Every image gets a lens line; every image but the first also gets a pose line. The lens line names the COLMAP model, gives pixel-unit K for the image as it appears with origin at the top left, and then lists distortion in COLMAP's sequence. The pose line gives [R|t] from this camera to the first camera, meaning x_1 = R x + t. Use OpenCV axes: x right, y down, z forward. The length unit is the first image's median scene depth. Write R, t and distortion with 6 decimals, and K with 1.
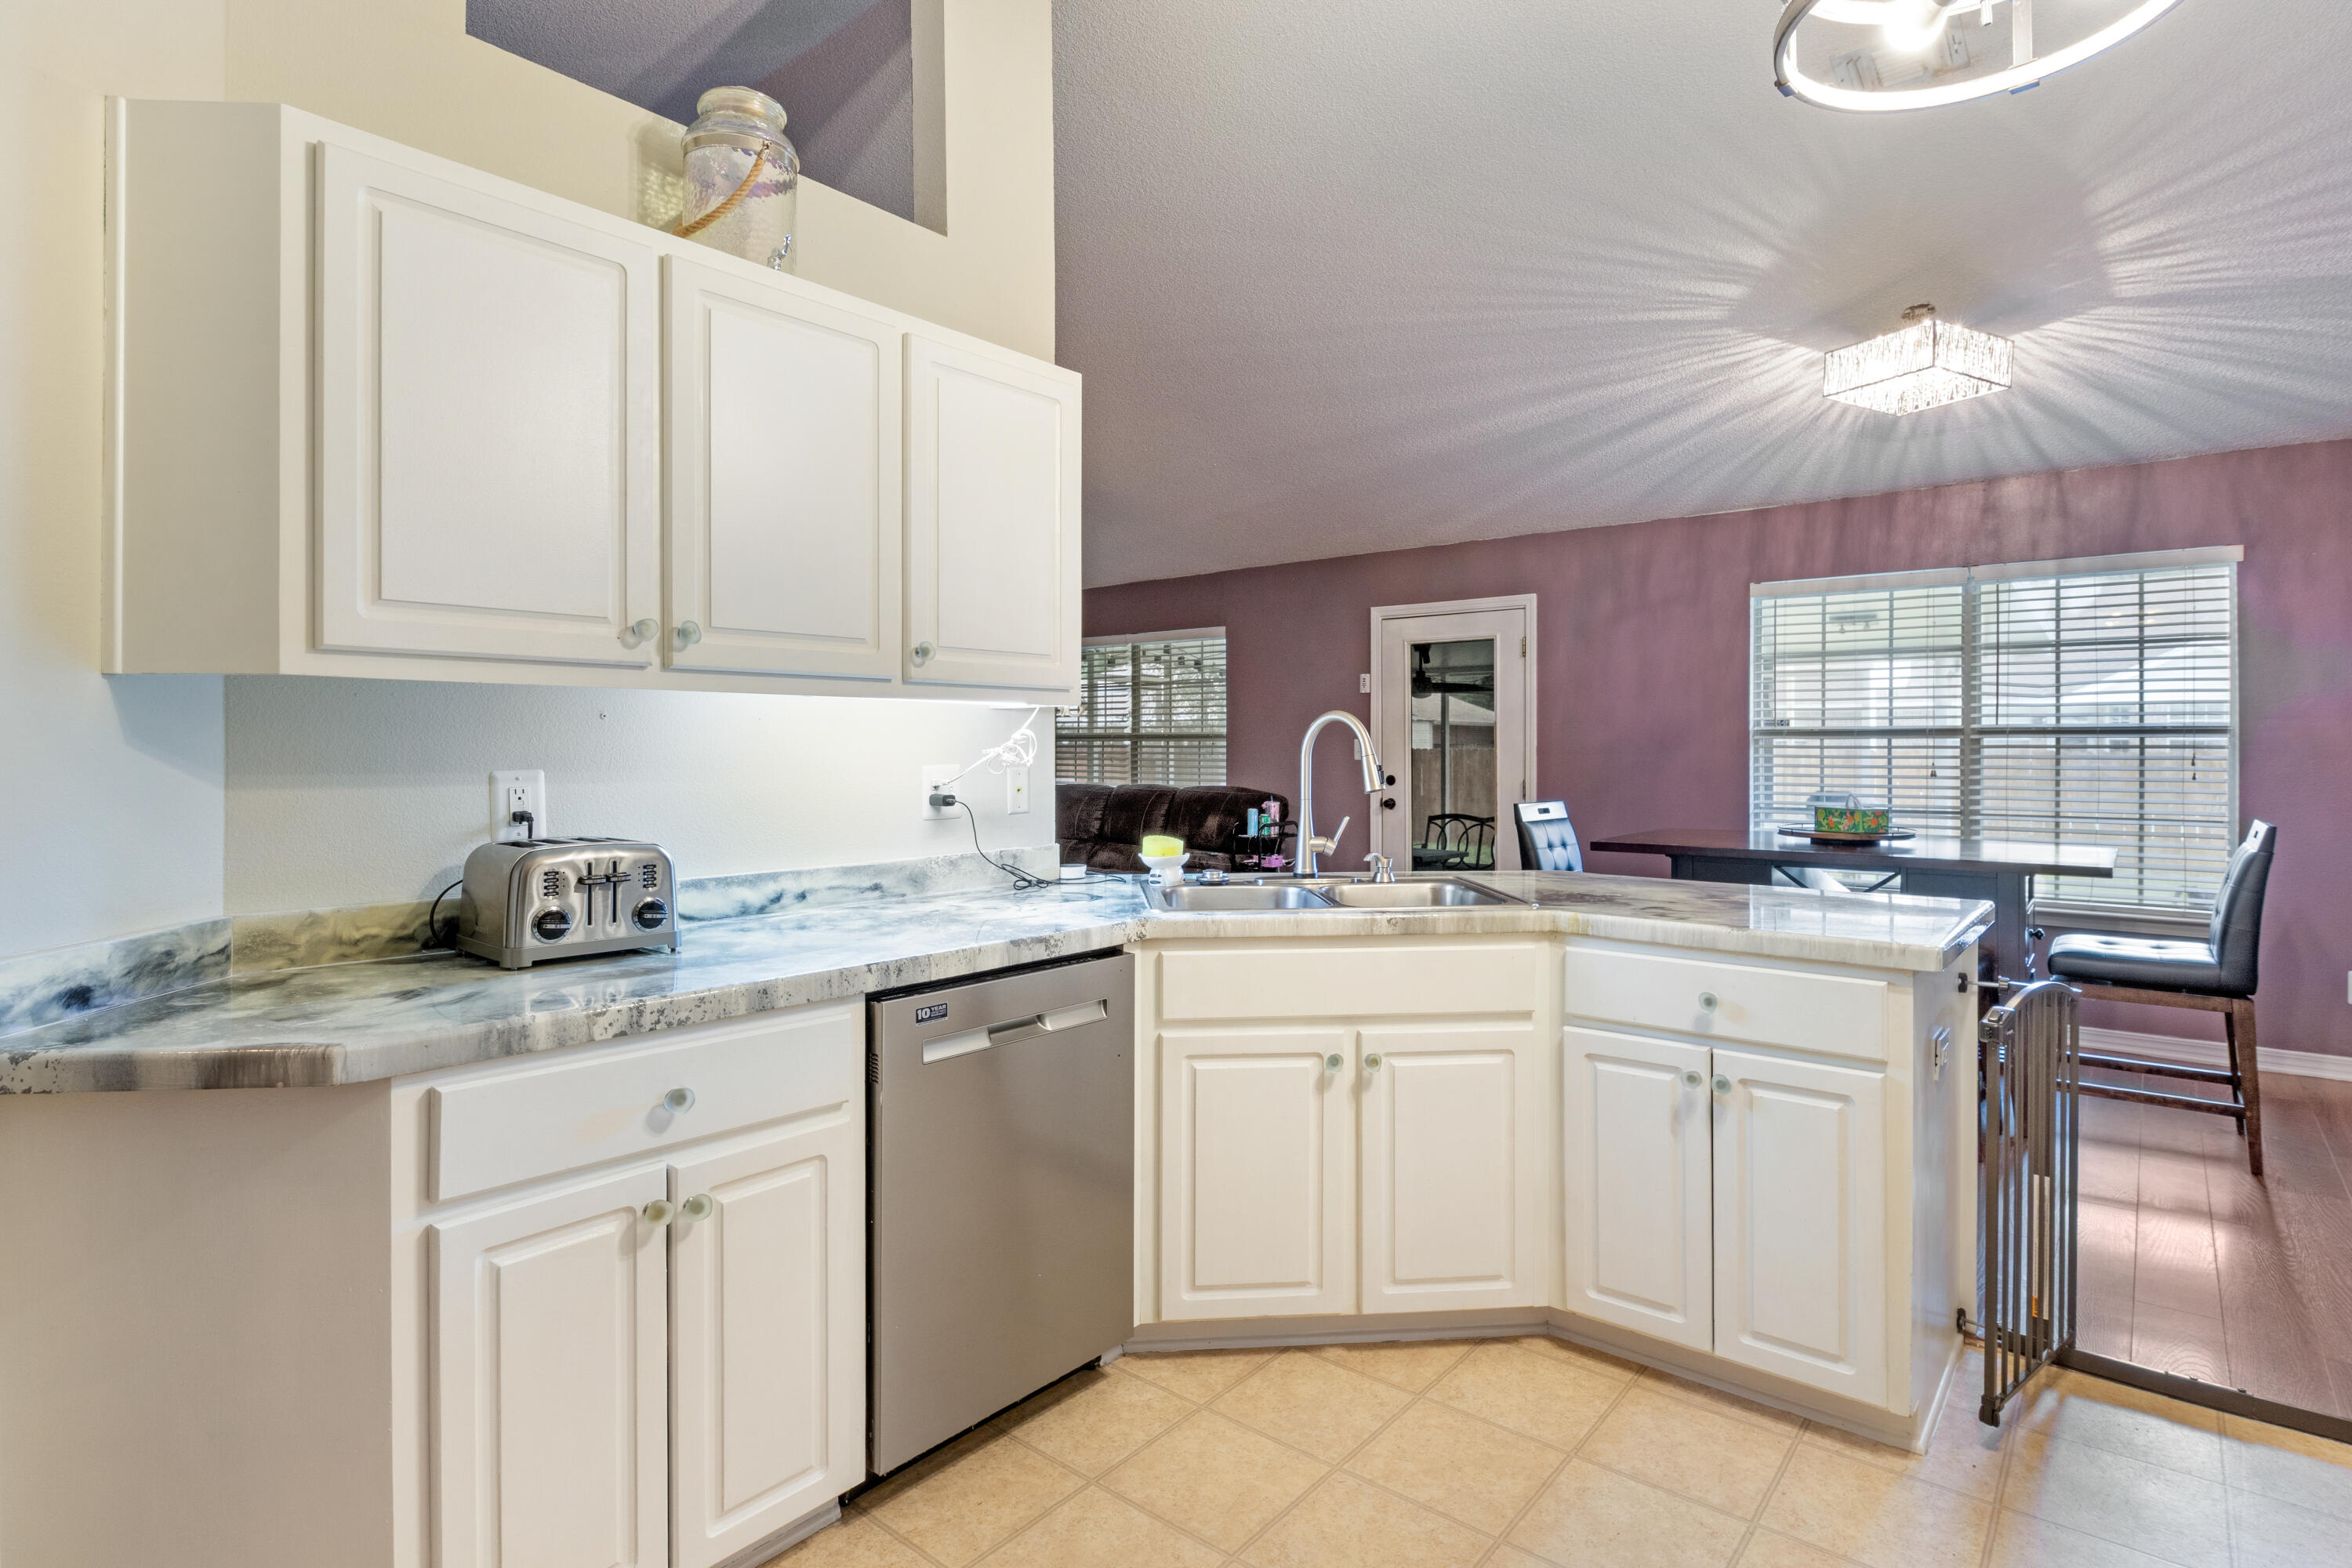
lens RADIAL K [[1211.6, 0, 1173.5], [0, 1211.6, 753.2], [0, 0, 1]] dist [-0.001678, -0.000658]
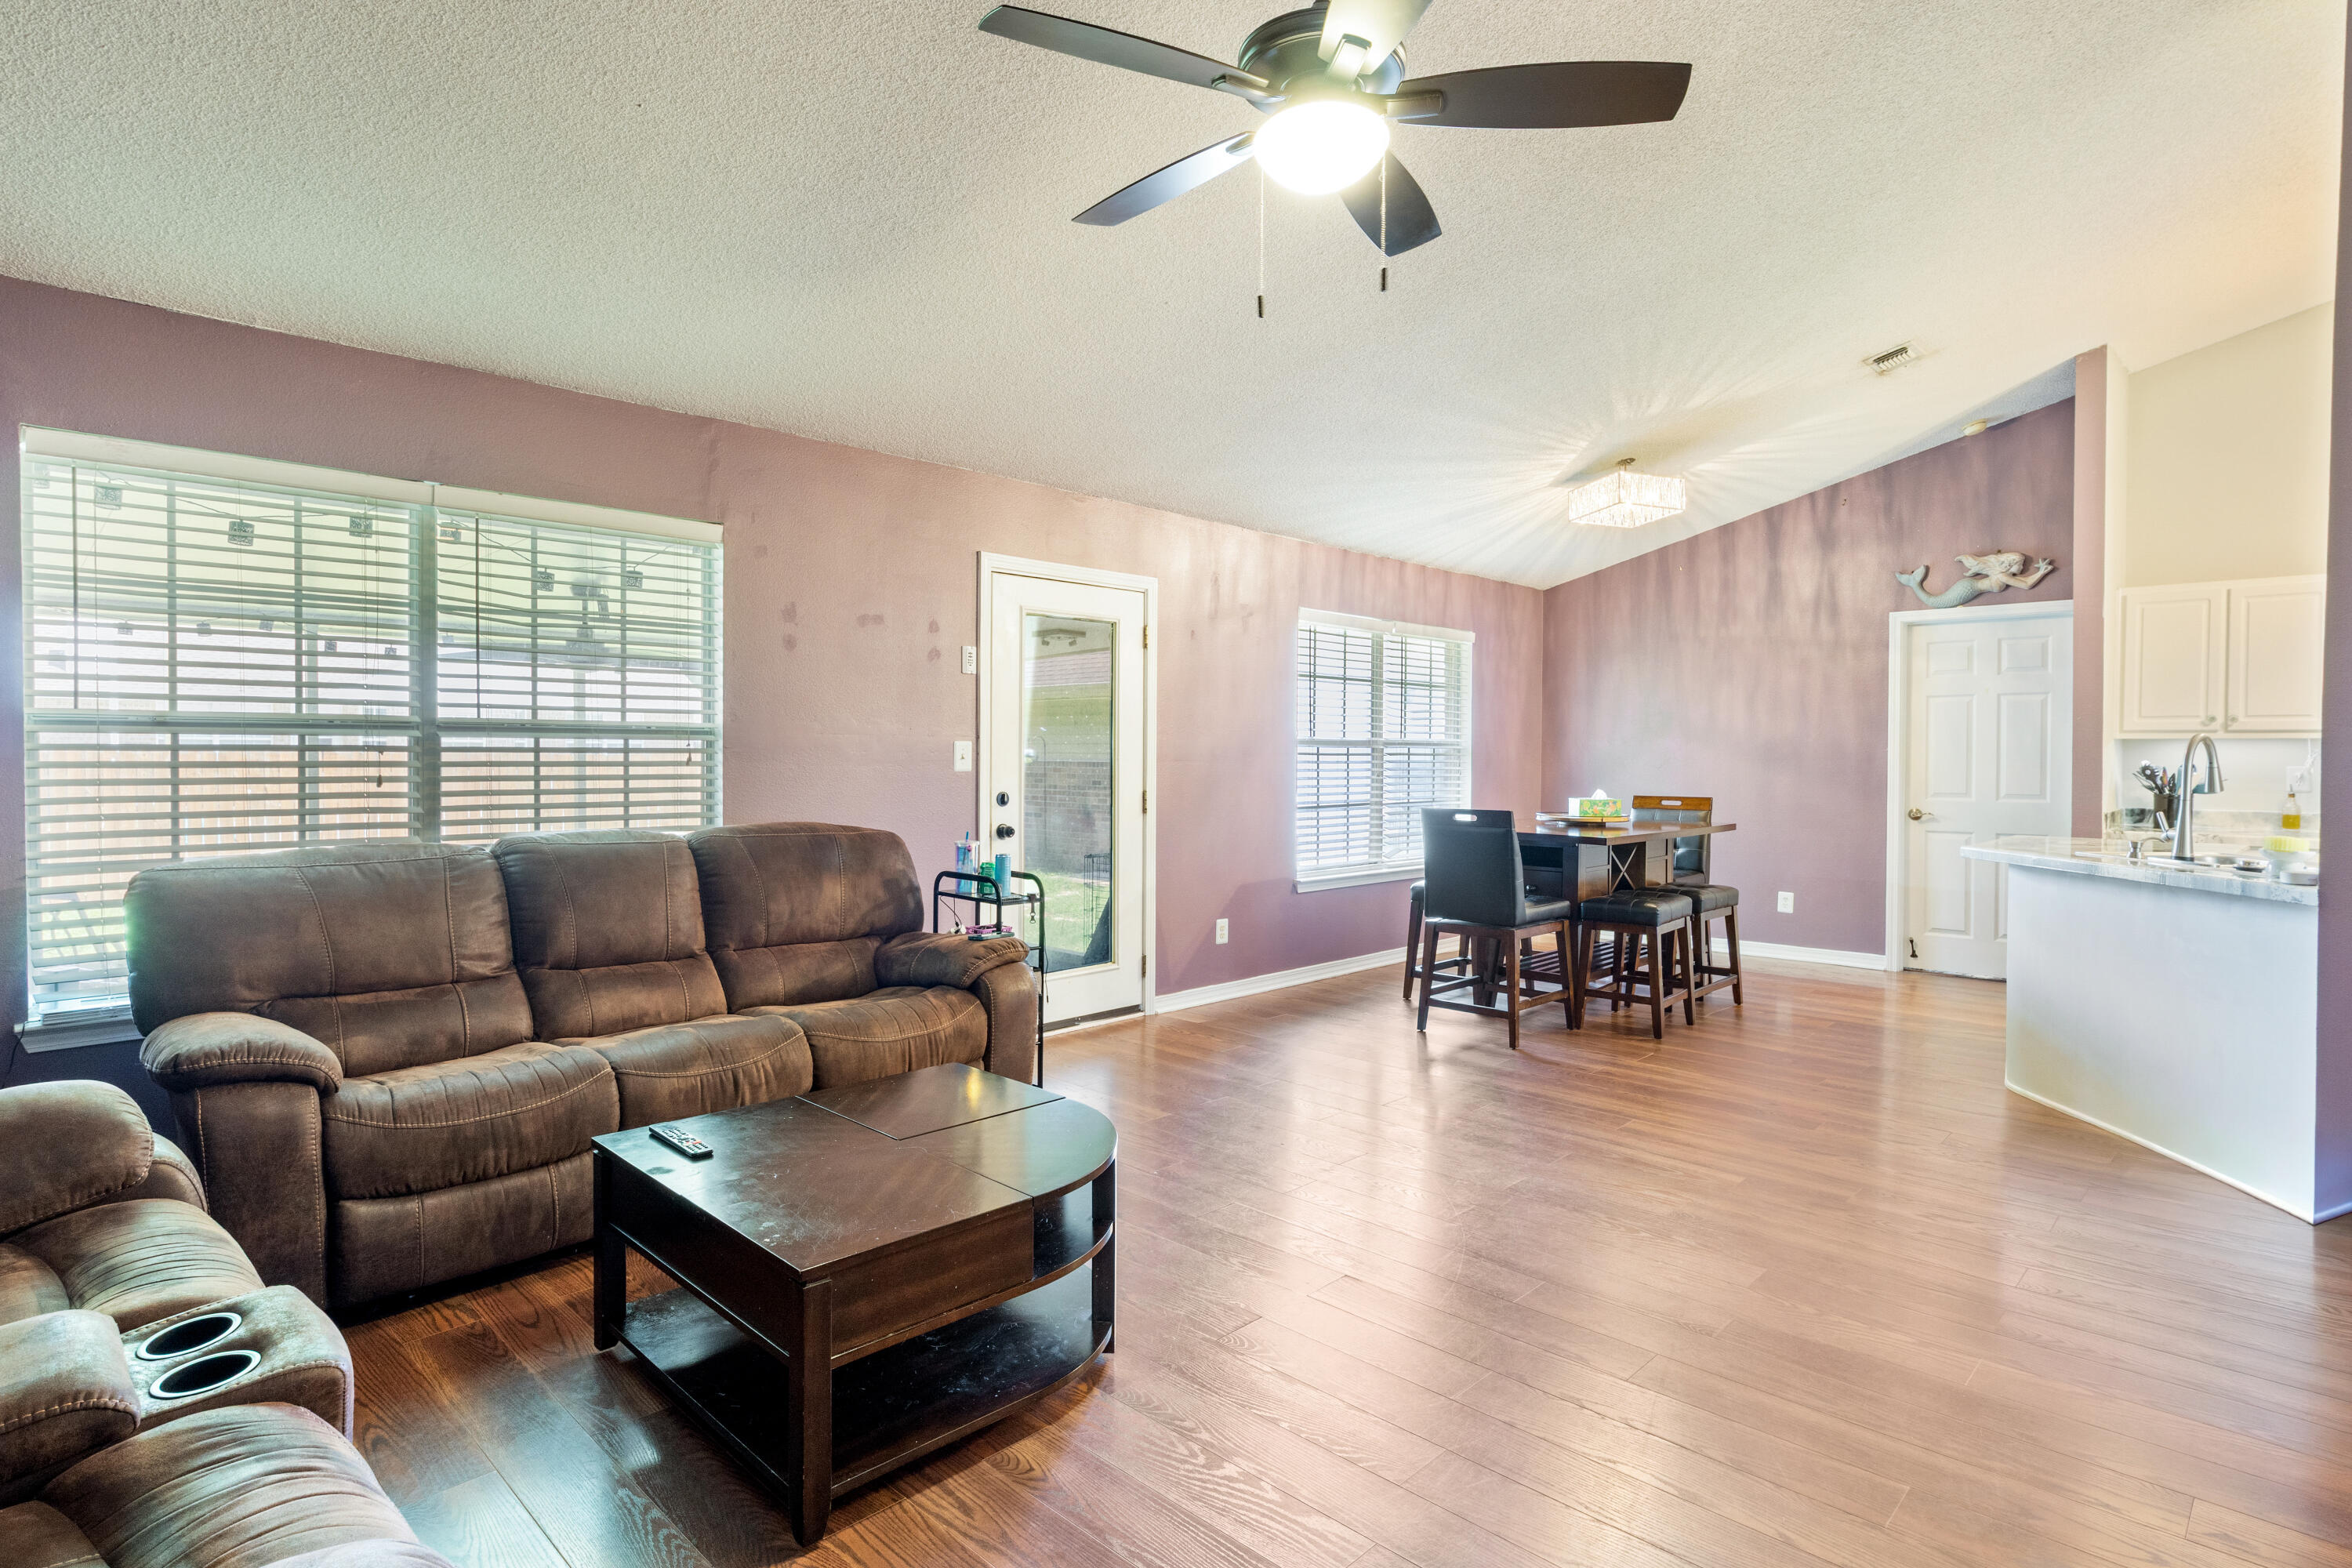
lens RADIAL K [[1211.6, 0, 1173.5], [0, 1211.6, 753.2], [0, 0, 1]] dist [-0.001678, -0.000658]
pose [[0.099655, 0.003187, 0.995017, -0.542548], [-0.004898, 0.999984, -0.002713, 0.000050], [-0.995010, -0.004603, 0.099669, 0.816012]]
